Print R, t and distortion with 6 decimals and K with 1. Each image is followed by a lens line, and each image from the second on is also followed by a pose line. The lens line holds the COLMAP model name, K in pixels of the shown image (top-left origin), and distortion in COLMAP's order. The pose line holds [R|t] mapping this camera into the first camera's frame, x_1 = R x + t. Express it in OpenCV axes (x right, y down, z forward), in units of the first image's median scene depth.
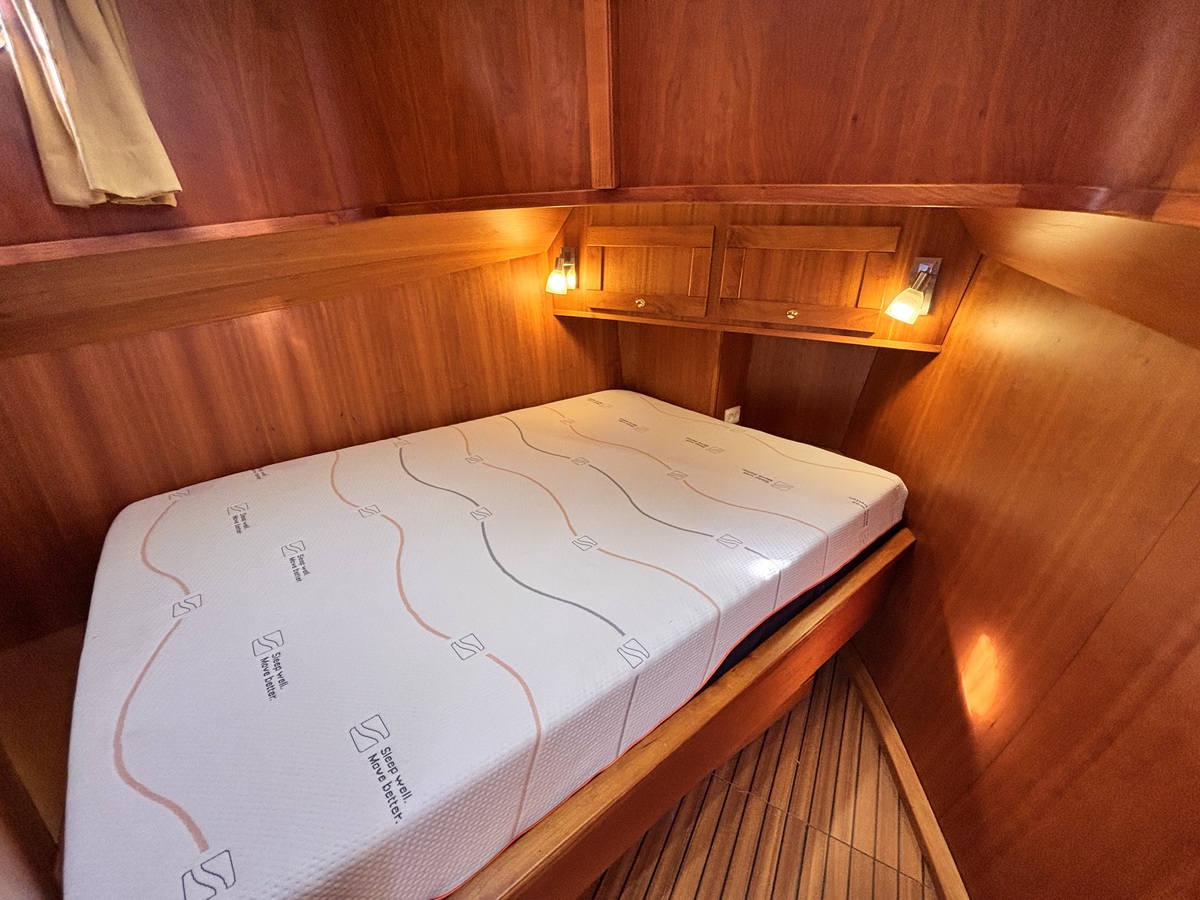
lens RADIAL K [[486.1, 0, 600.0], [0, 486.1, 450.0], [0, 0, 1]] dist [0.001095, -0.000148]
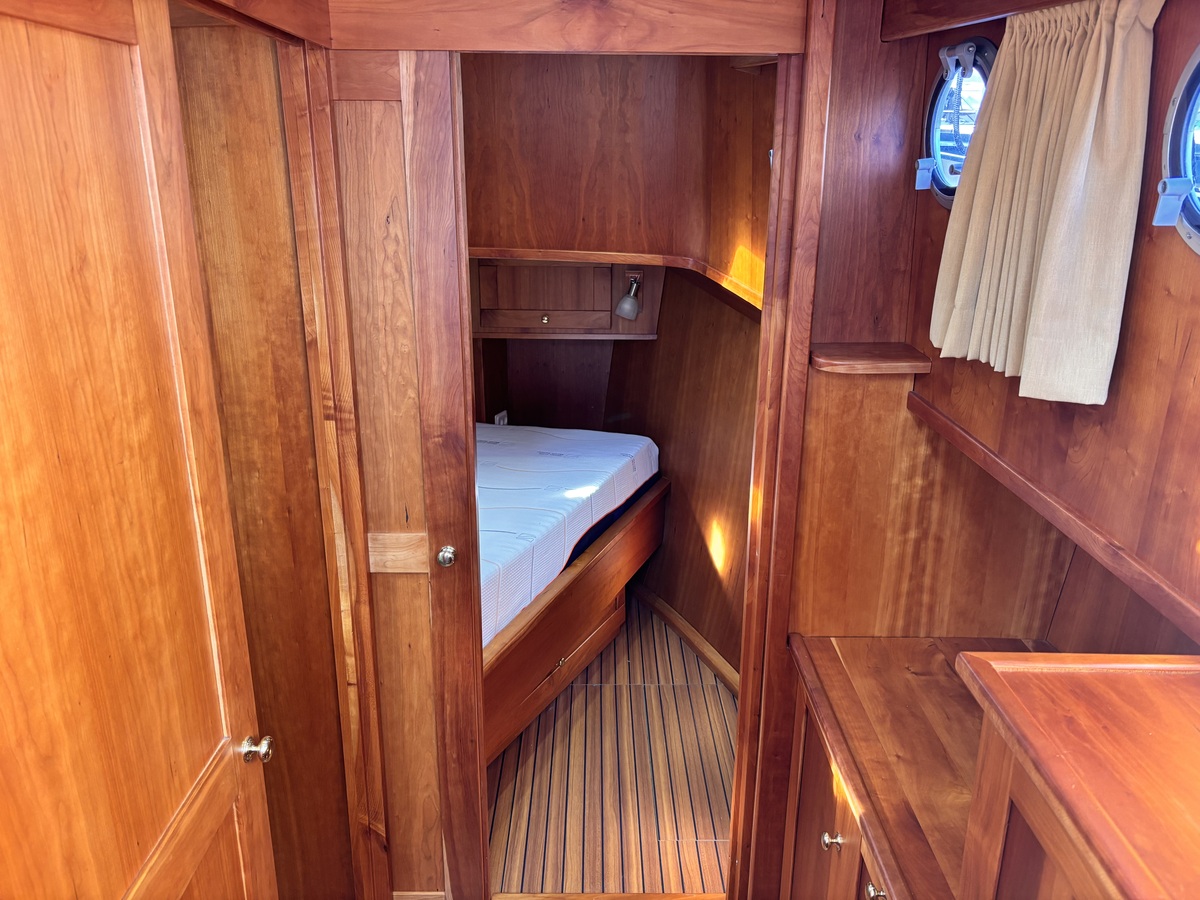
lens RADIAL K [[917.1, 0, 606.0], [0, 917.1, 455.2], [0, 0, 1]] dist [0.059948, -0.068999]
pose [[0.862540, -0.148827, 0.483607, -0.842010], [0.206703, 0.976017, -0.068304, 0.314026], [-0.461843, 0.158878, 0.872616, -1.339809]]
